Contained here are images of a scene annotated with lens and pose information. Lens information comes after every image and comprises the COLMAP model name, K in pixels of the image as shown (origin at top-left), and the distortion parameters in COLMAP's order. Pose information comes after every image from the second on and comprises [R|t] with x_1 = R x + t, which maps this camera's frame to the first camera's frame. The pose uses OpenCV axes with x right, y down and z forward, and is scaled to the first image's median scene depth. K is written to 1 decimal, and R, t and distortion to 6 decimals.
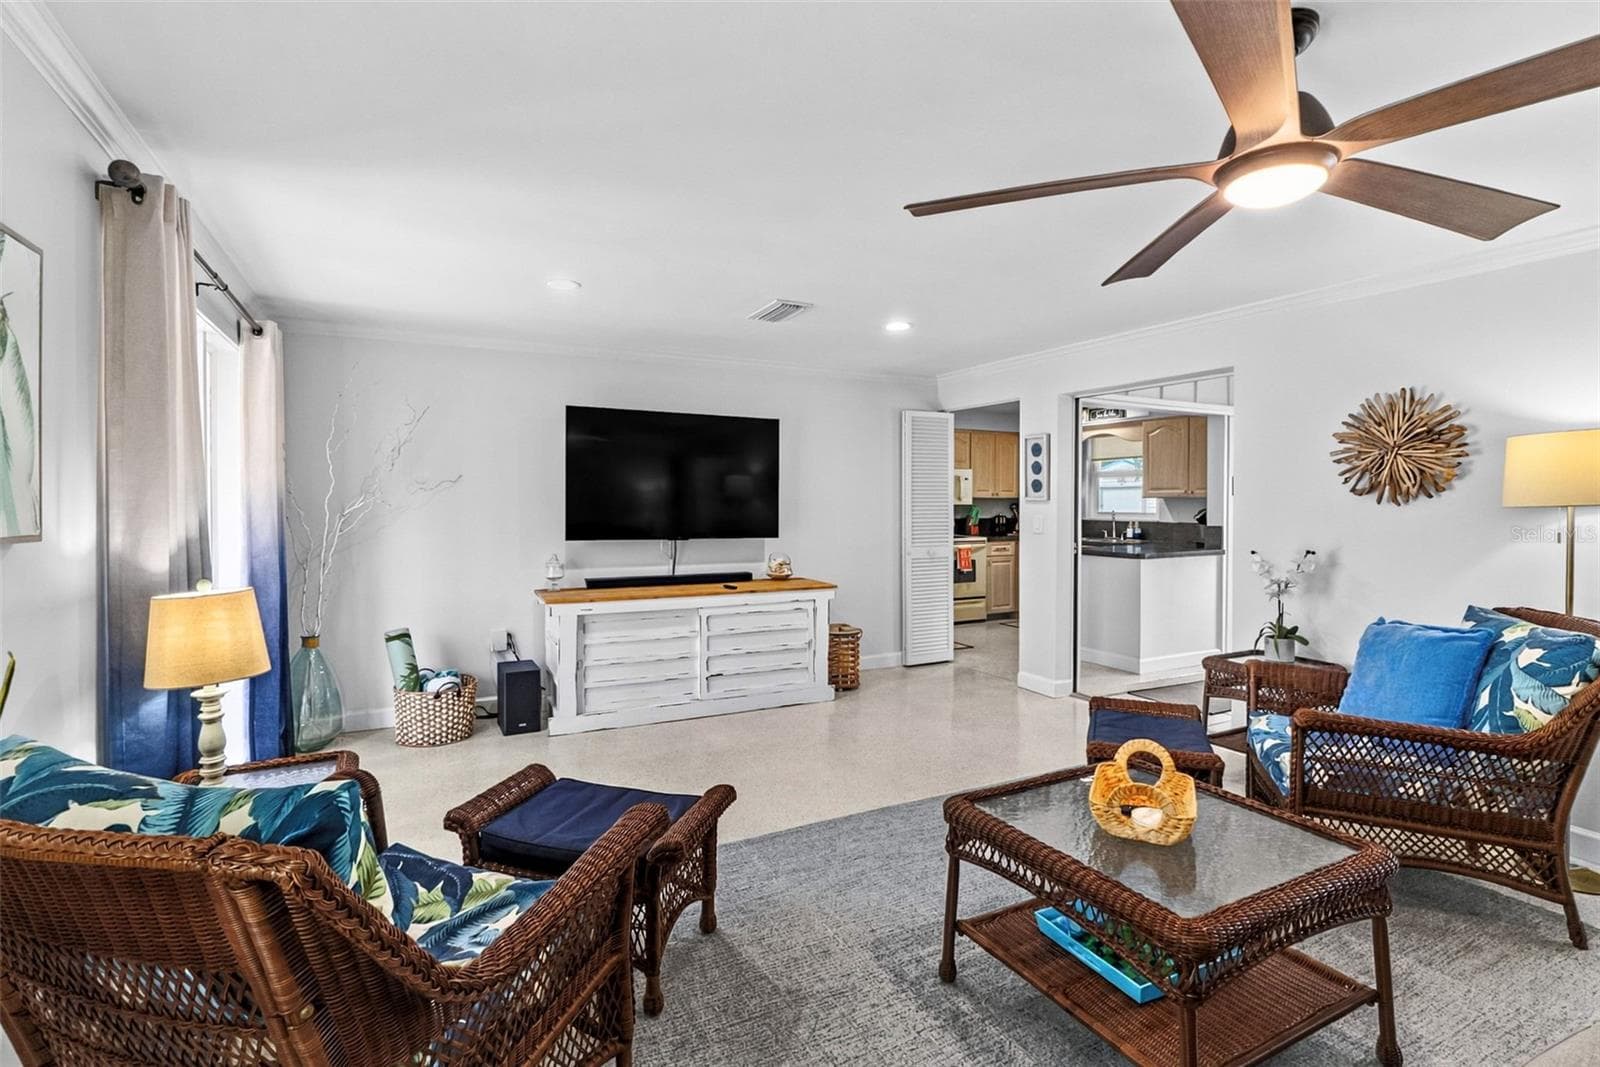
lens RADIAL K [[741.6, 0, 805.5], [0, 741.6, 506.4], [0, 0, 1]] dist [-0.005743, -0.002357]
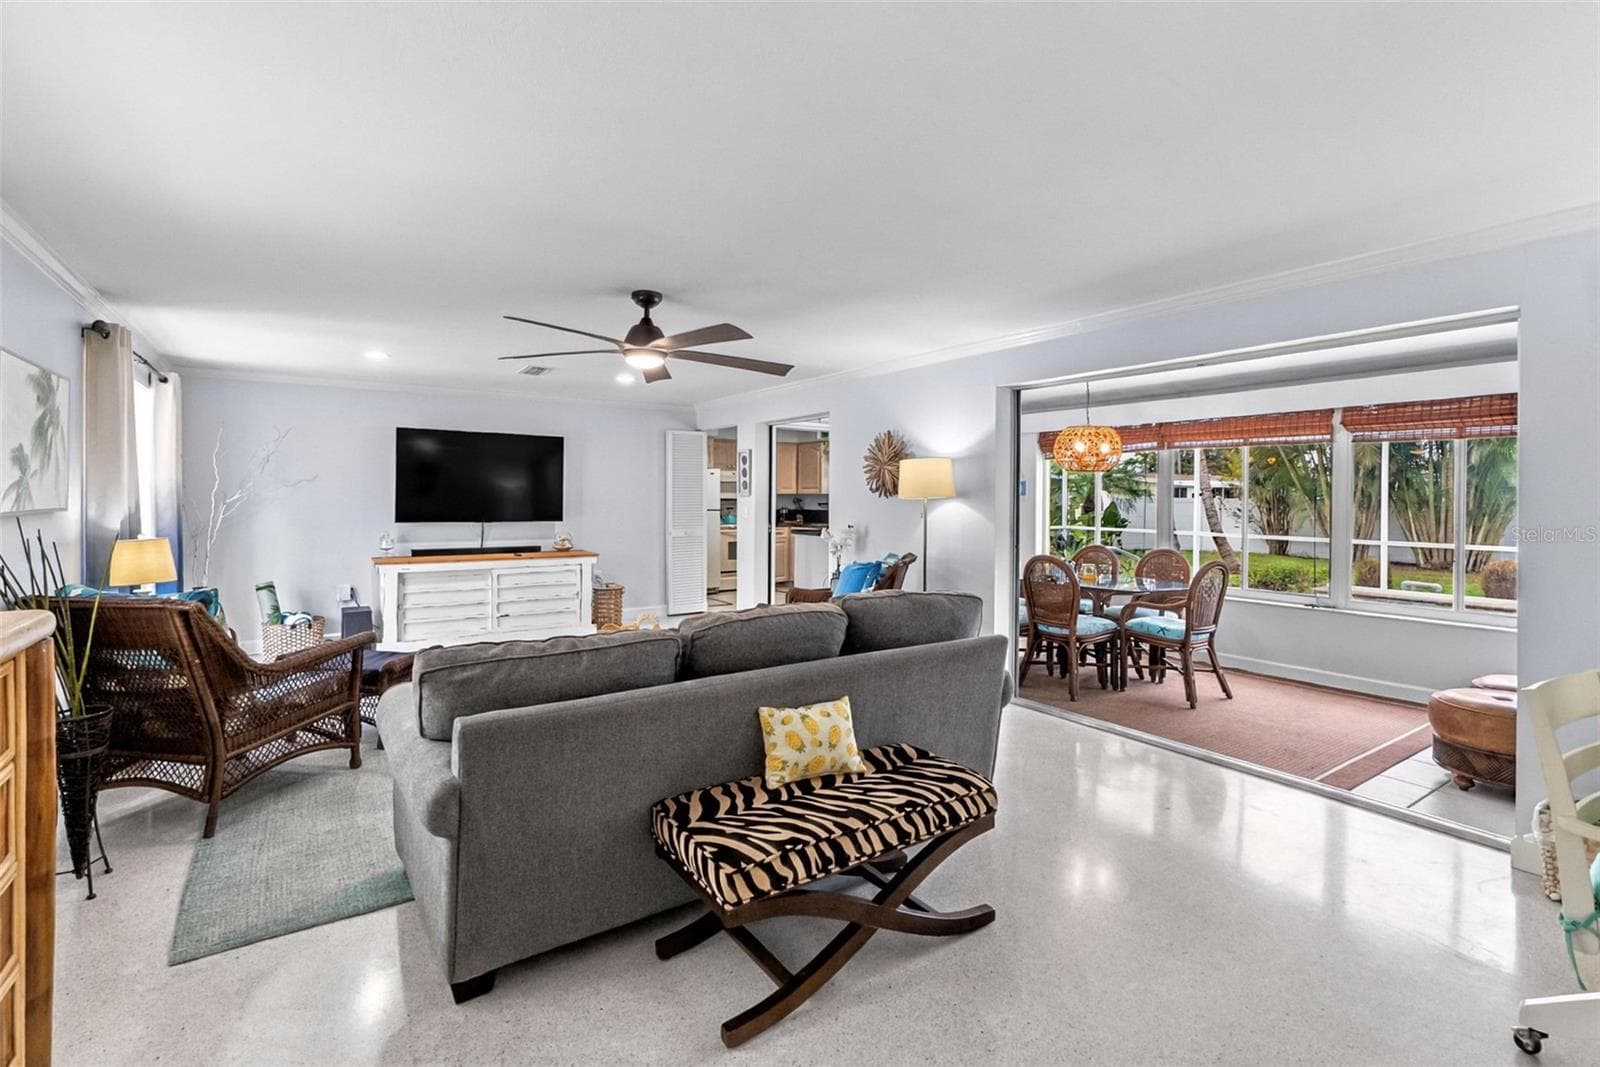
lens RADIAL K [[741.6, 0, 826.6], [0, 741.6, 495.2], [0, 0, 1]] dist [-0.005743, -0.002357]
pose [[0.993543, 0.002720, 0.113420, 0.355803], [-0.001652, 0.999953, -0.009505, 0.006119], [-0.113441, 0.009256, 0.993502, -0.532182]]
